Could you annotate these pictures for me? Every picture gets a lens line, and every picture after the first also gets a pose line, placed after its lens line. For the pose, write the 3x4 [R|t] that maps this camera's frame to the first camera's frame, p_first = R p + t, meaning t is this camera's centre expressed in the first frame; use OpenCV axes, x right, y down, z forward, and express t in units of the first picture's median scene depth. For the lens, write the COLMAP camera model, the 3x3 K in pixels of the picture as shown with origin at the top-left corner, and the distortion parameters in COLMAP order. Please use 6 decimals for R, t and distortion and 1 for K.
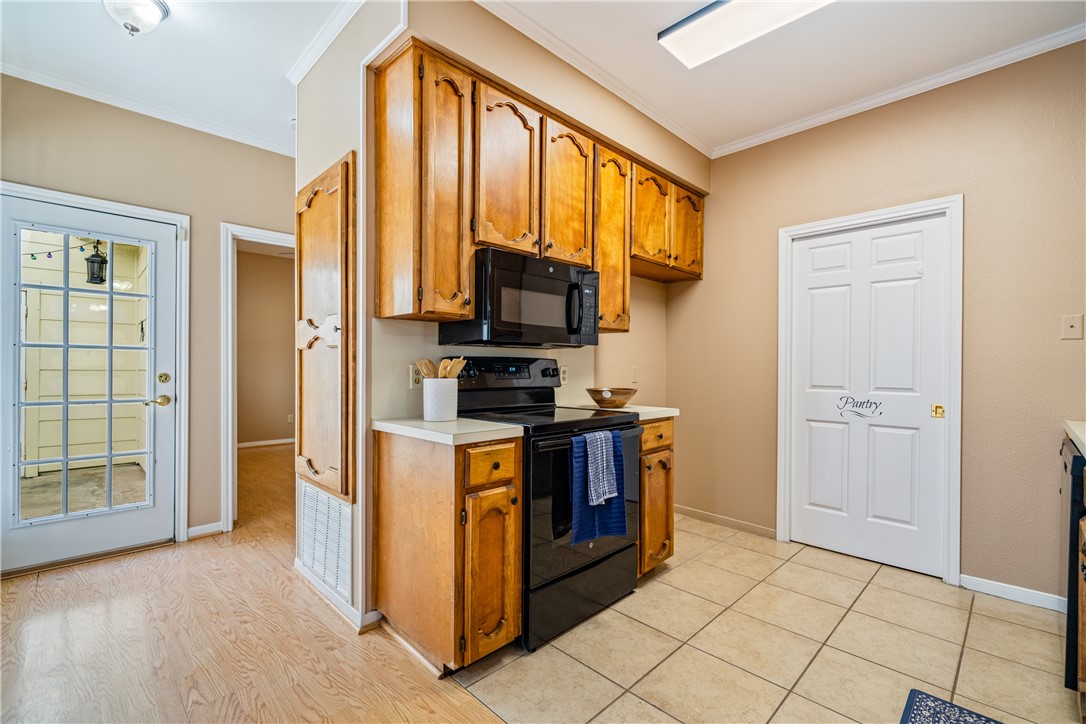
lens RADIAL K [[471.2, 0, 546.0], [0, 471.2, 369.7], [0, 0, 1]] dist [-0.001470, -0.000133]
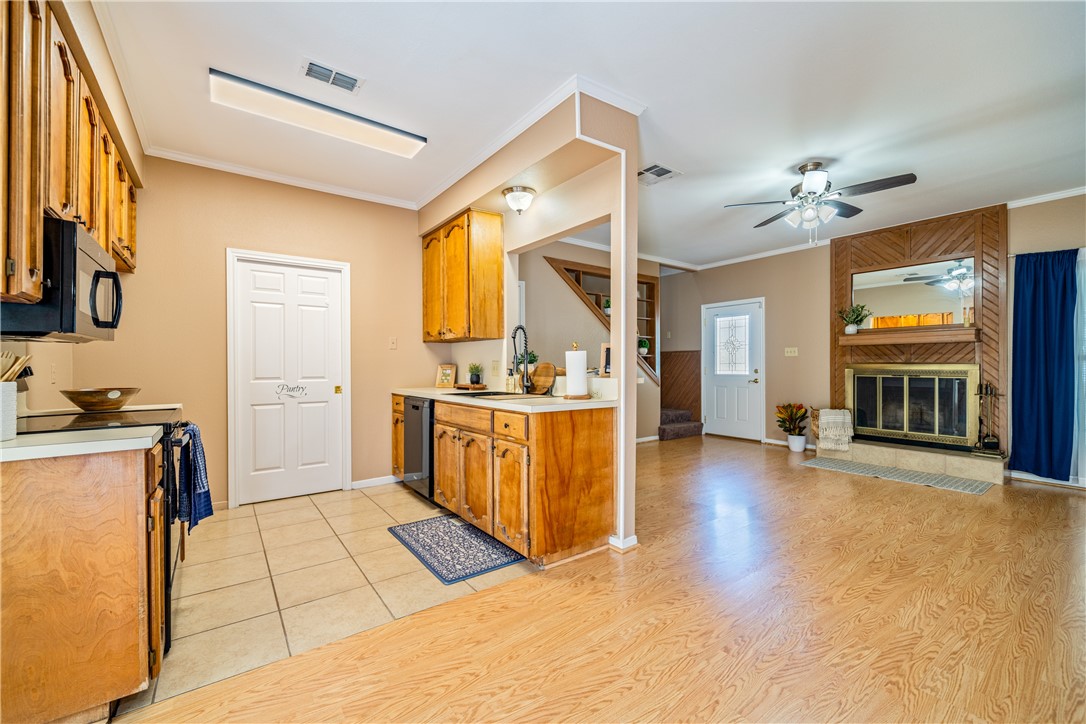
lens RADIAL K [[439.1, 0, 543.9], [0, 439.1, 361.8], [0, 0, 1]] dist [0.000295, 0.000086]
pose [[0.151325, -0.001838, 0.988482, -0.603351], [0.006877, 0.999976, 0.000807, -0.006234], [-0.988460, 0.006675, 0.151334, 0.050779]]
